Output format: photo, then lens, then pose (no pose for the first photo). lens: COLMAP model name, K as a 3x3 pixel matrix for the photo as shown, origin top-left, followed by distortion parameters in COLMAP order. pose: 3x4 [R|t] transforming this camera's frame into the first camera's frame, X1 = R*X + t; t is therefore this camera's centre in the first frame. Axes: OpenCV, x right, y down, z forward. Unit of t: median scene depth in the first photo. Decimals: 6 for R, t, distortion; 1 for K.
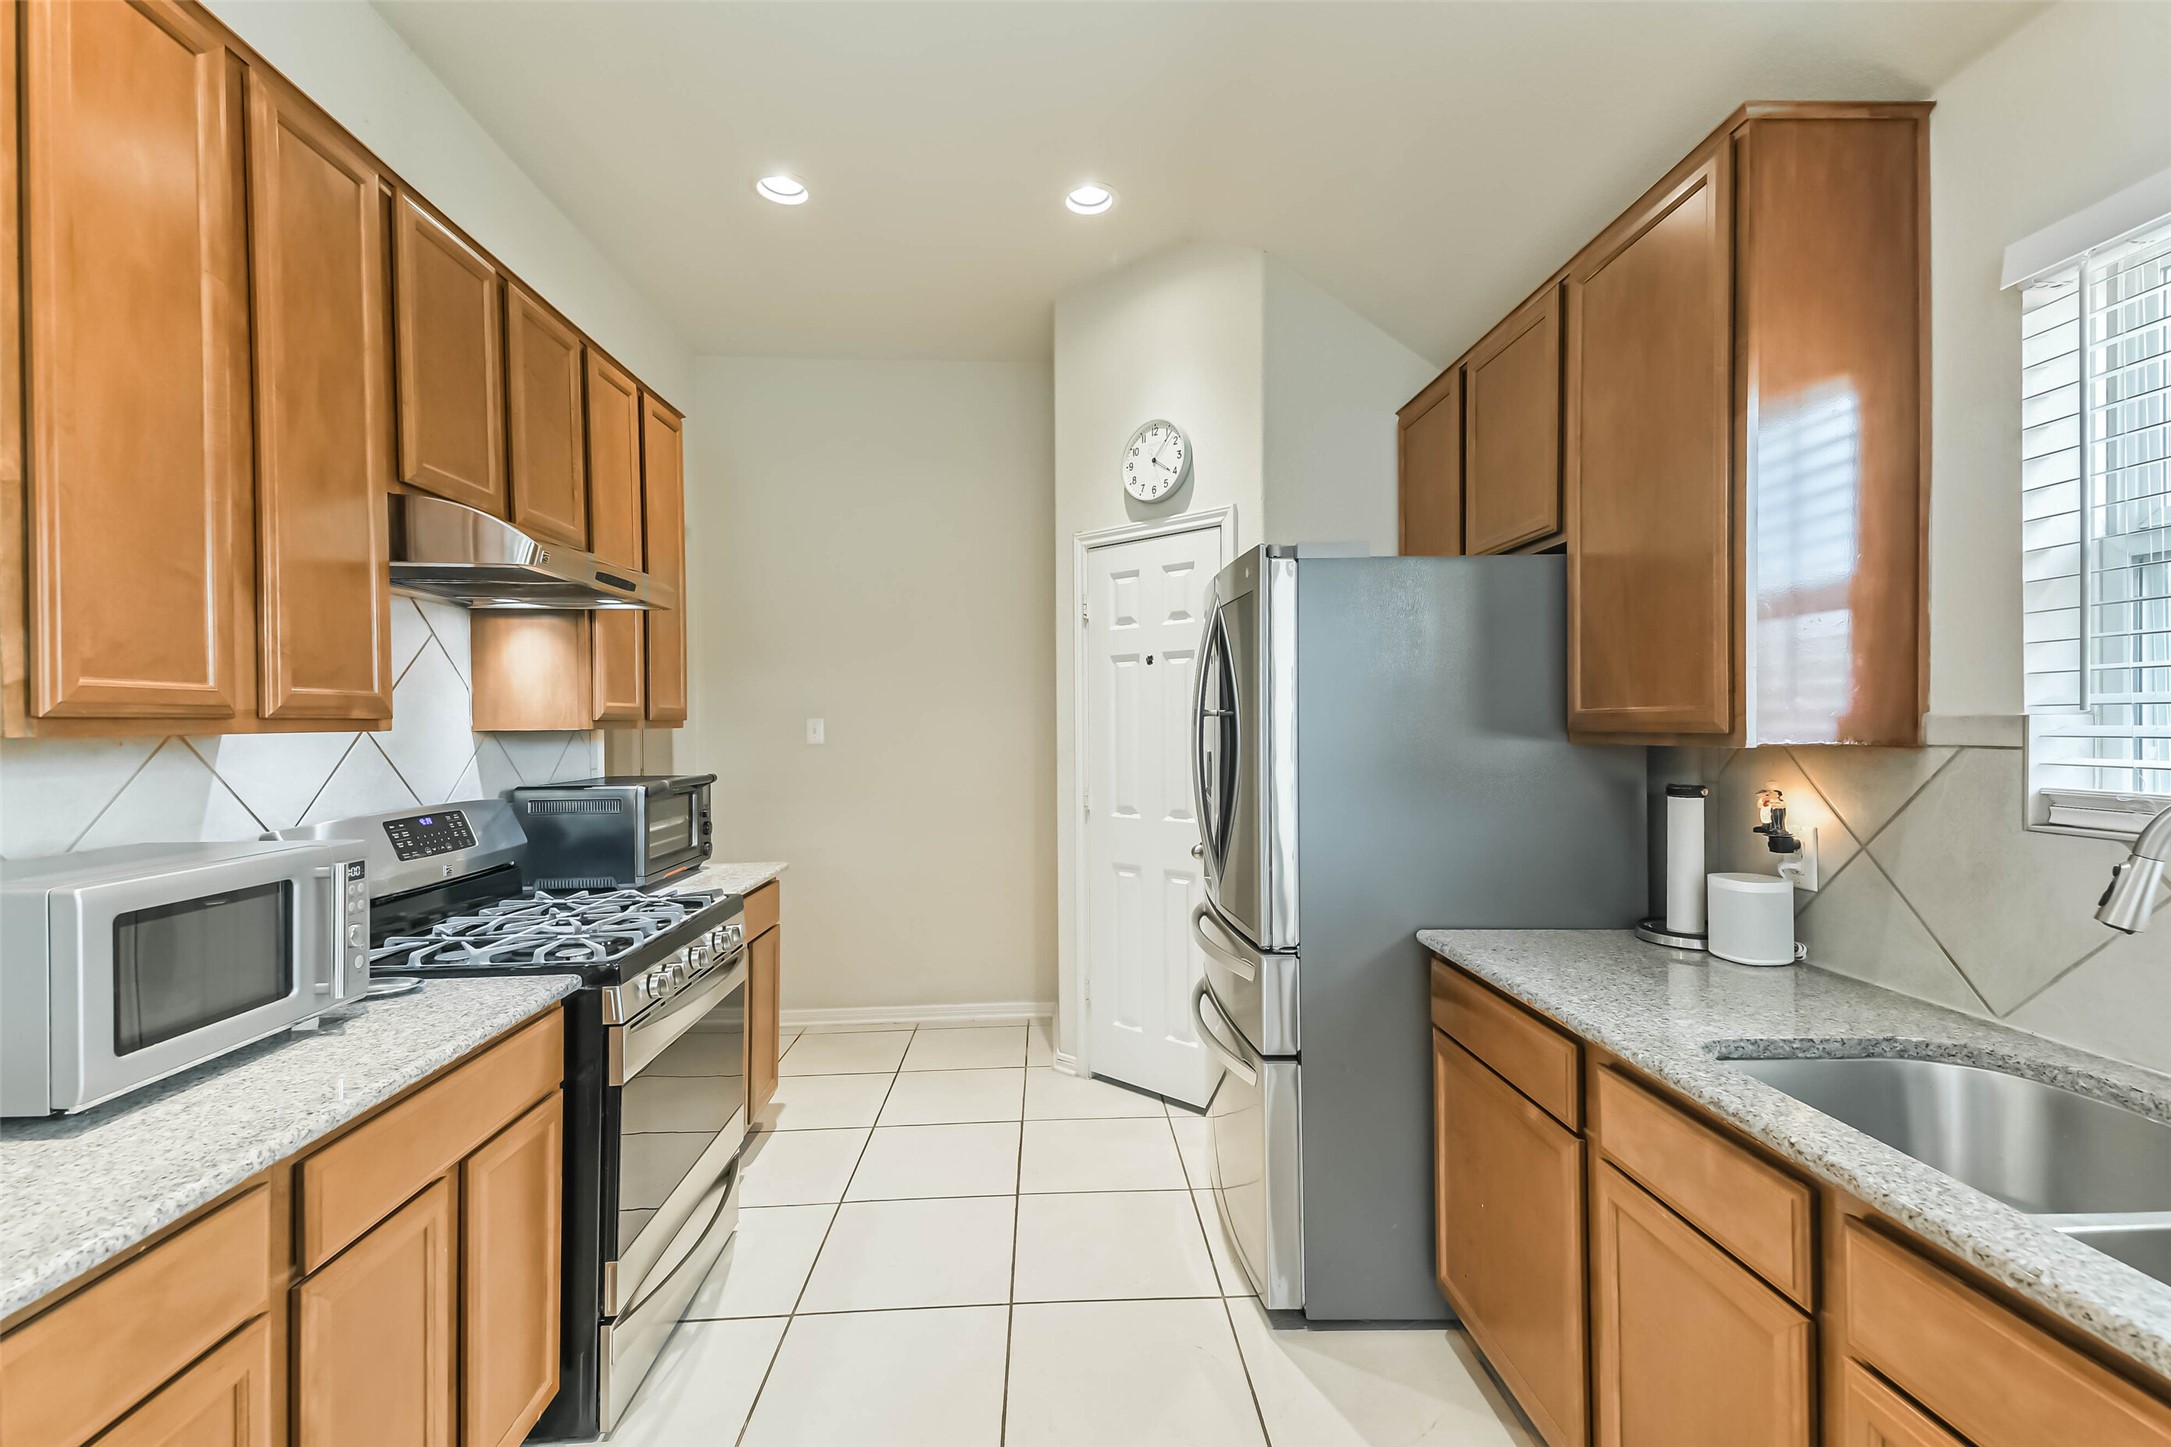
lens RADIAL K [[939.4, 0, 1085.5], [0, 939.4, 723.5], [0, 0, 1]] dist [0.106296, -0.000142]
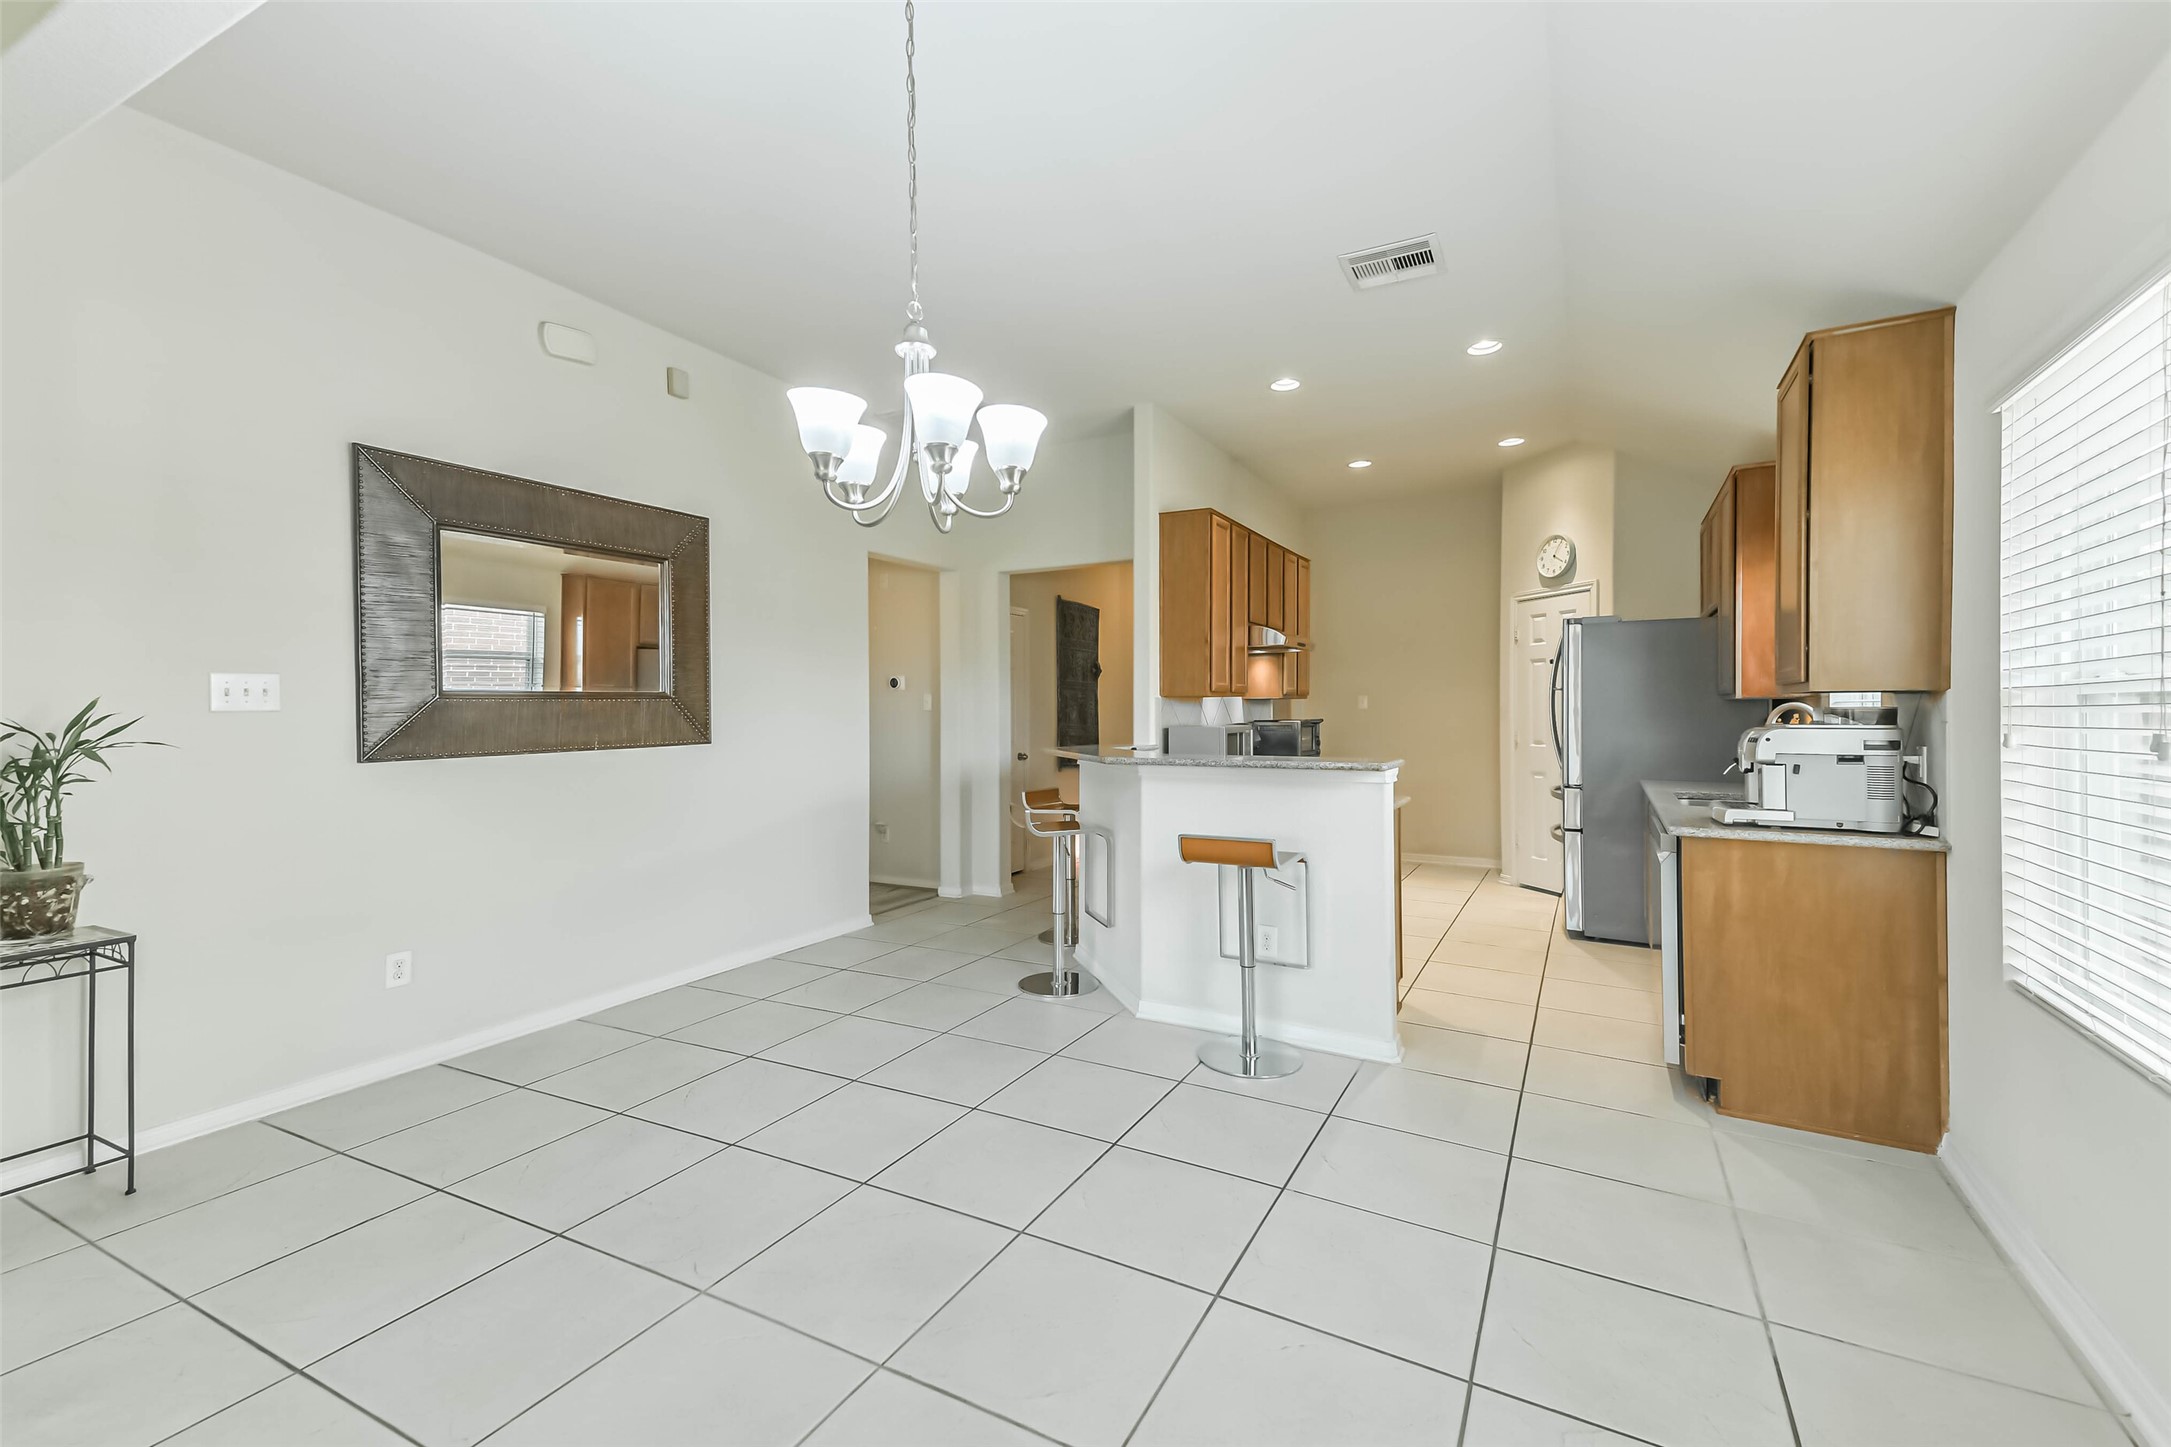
lens RADIAL K [[939.4, 0, 1085.5], [0, 939.4, 723.5], [0, 0, 1]] dist [0.106296, -0.000142]
pose [[0.857527, 0.009573, -0.514349, 0.353788], [-0.002402, 0.999890, 0.014605, 0.040214], [0.514433, -0.011288, 0.857456, -1.512206]]
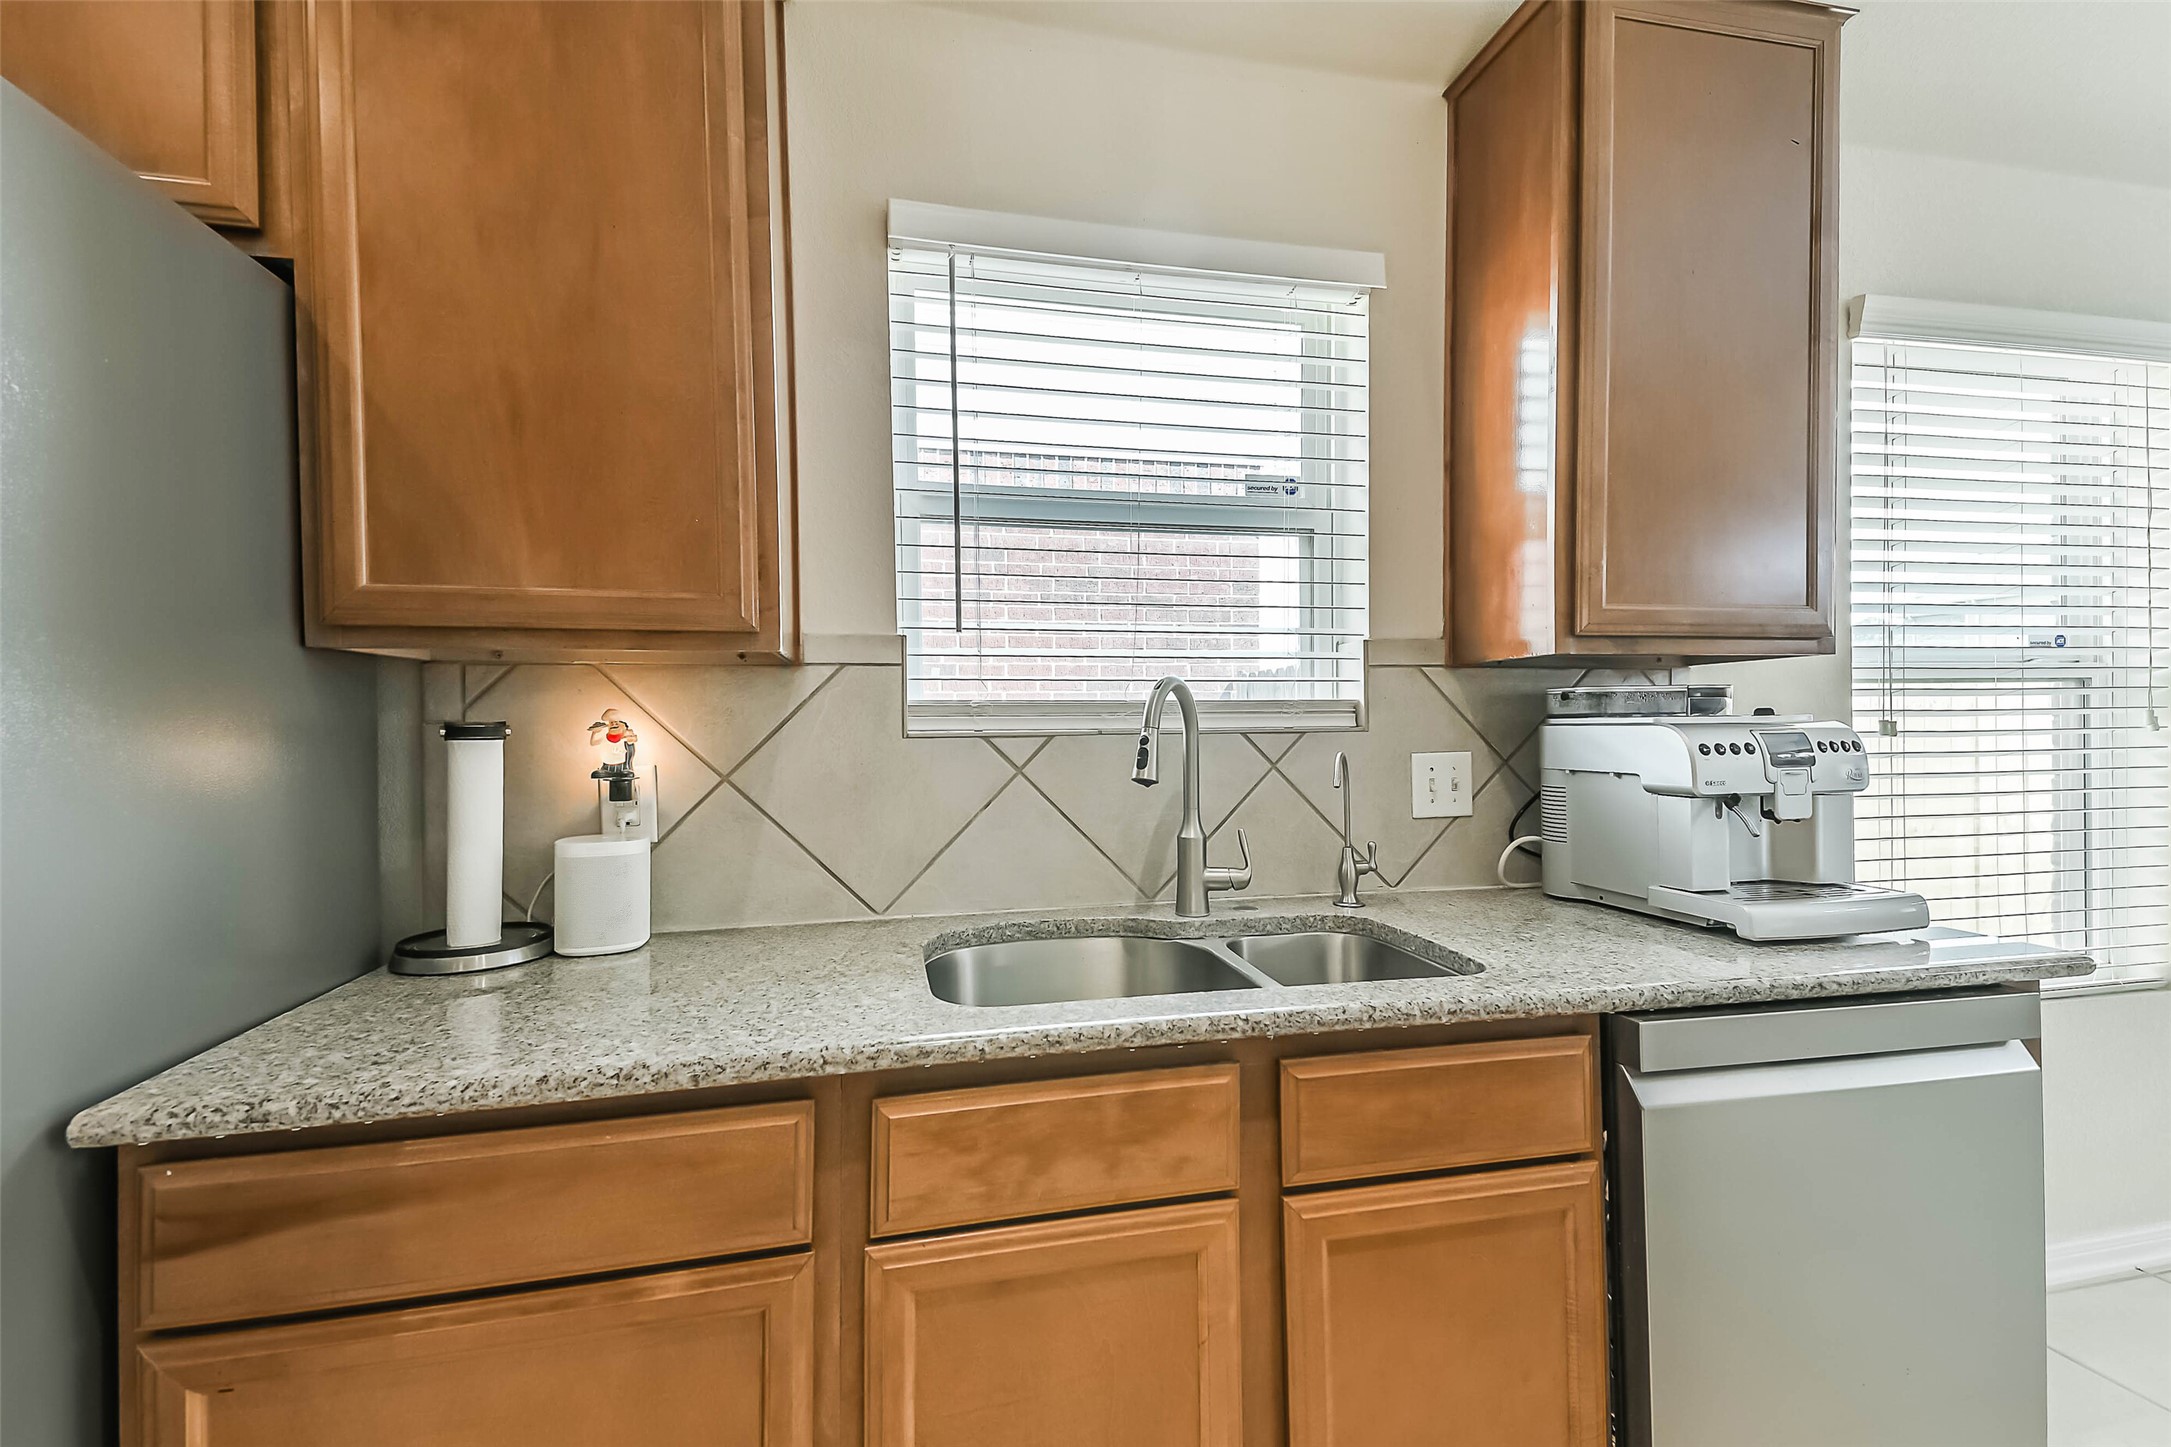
lens RADIAL K [[935.1, 0, 1091.5], [0, 935.1, 720.3], [0, 0, 1]] dist [0.075454, -0.000291]
pose [[-0.150203, 0.026829, 0.988291, -0.099791], [0.008181, 0.999631, -0.025894, 0.088783], [-0.988621, 0.004195, -0.150368, 0.744024]]
